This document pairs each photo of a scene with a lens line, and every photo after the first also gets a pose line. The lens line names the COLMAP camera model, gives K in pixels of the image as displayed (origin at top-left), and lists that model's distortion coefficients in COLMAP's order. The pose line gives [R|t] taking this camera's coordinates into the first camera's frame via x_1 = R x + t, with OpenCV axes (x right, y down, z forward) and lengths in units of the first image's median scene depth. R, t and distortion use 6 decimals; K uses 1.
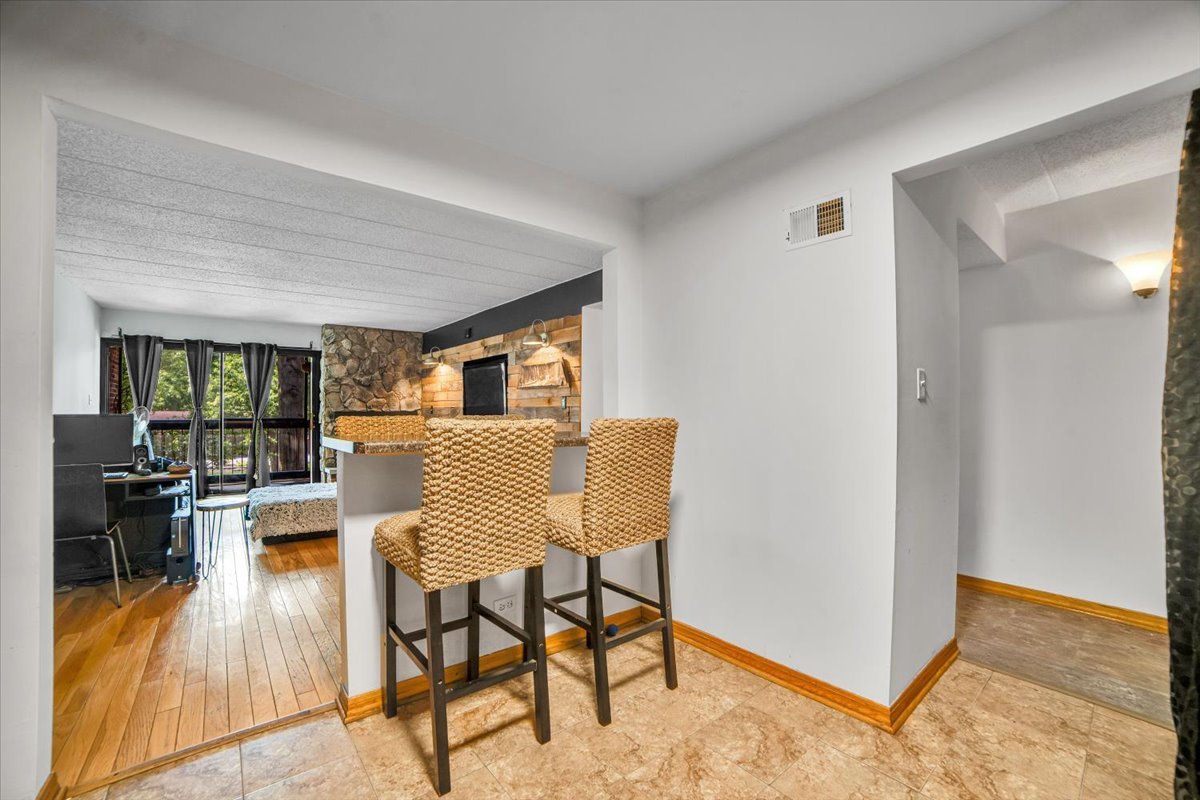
lens RADIAL K [[487.6, 0, 607.9], [0, 487.6, 402.2], [0, 0, 1]] dist [-0.080461, 0.022517]
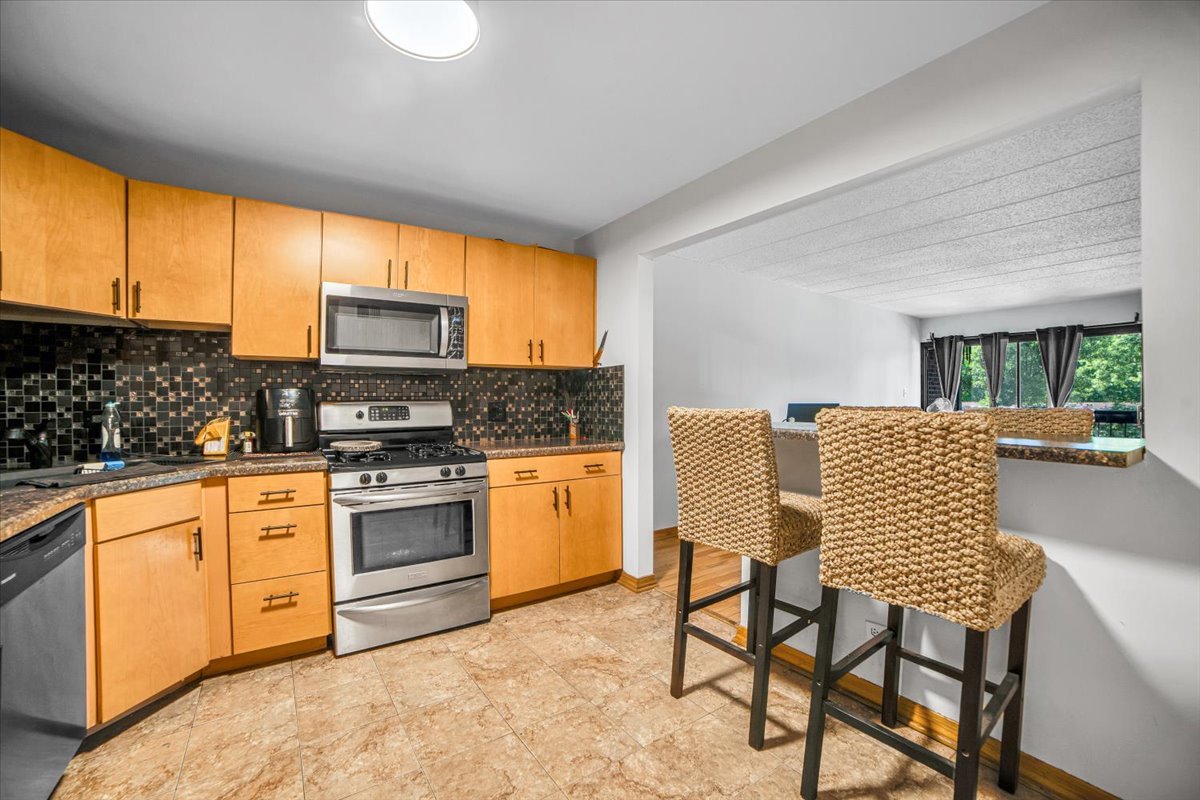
lens RADIAL K [[487.6, 0, 607.9], [0, 487.6, 402.2], [0, 0, 1]] dist [-0.080461, 0.022517]
pose [[-0.072355, 0.005207, -0.997365, 0.243514], [0.014764, 0.999882, 0.004149, 0.004448], [0.997270, -0.014425, -0.072423, 0.225658]]
